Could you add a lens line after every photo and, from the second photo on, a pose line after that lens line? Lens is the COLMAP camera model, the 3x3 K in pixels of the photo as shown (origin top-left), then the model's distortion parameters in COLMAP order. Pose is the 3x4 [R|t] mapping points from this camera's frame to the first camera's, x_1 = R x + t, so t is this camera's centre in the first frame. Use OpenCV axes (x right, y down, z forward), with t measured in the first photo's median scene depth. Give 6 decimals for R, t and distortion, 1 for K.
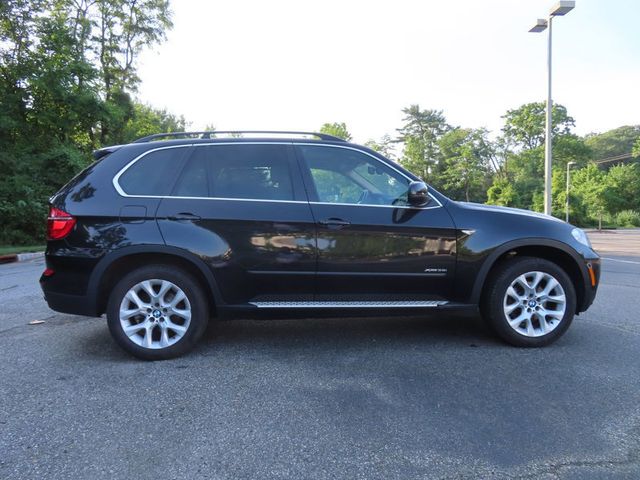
lens RADIAL K [[462.6, 0, 315.1], [0, 462.6, 241.9], [0, 0, 1]] dist [-0.010755, 0.007453]
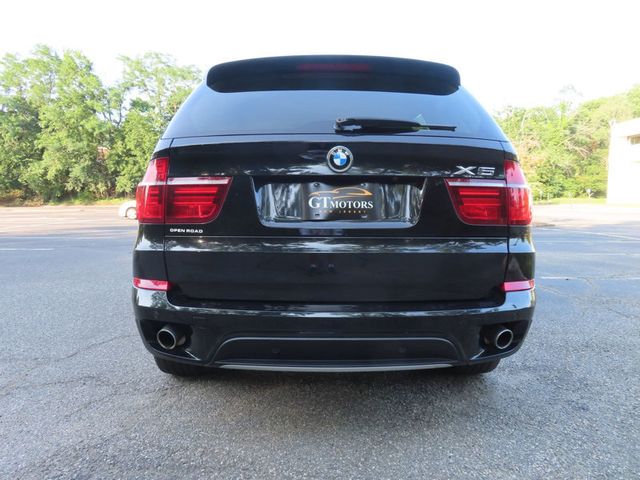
lens RADIAL K [[461.8, 0, 316.9], [0, 461.8, 238.4], [0, 0, 1]] dist [-0.008576, 0.003127]
pose [[0.040966, -0.084034, 0.995620, -1.261994], [0.048794, 0.995436, 0.082011, -0.052053], [-0.997968, 0.045221, 0.044880, 1.368817]]
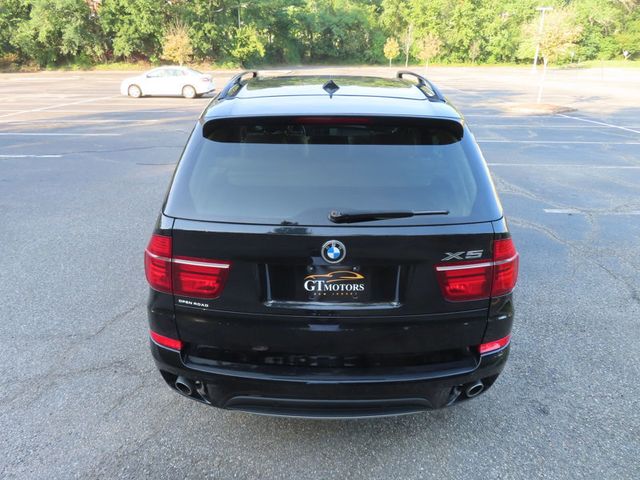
lens RADIAL K [[462.6, 0, 315.1], [0, 462.6, 241.9], [0, 0, 1]] dist [-0.010755, 0.007453]
pose [[0.067875, -0.374731, 0.924646, -1.237320], [0.047482, 0.926946, 0.372178, -0.326923], [-0.996563, 0.018643, 0.080709, 1.338009]]
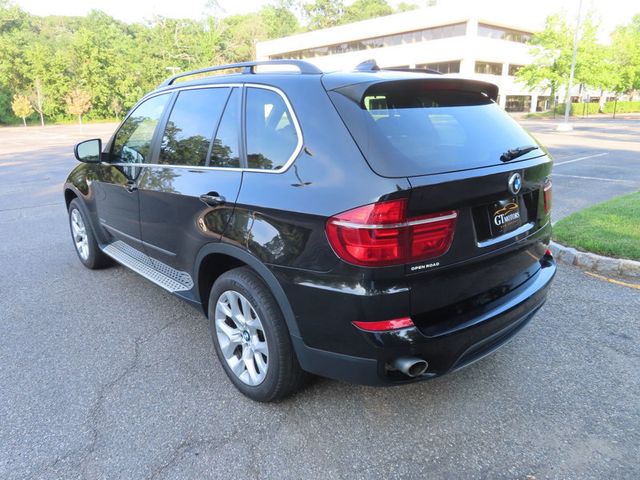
lens RADIAL K [[462.6, 0, 315.1], [0, 462.6, 241.9], [0, 0, 1]] dist [-0.010755, 0.007453]
pose [[-0.620616, -0.201282, 0.757840, -1.056938], [0.067650, 0.949143, 0.307493, -0.246996], [-0.781191, 0.242102, -0.575437, 2.004083]]
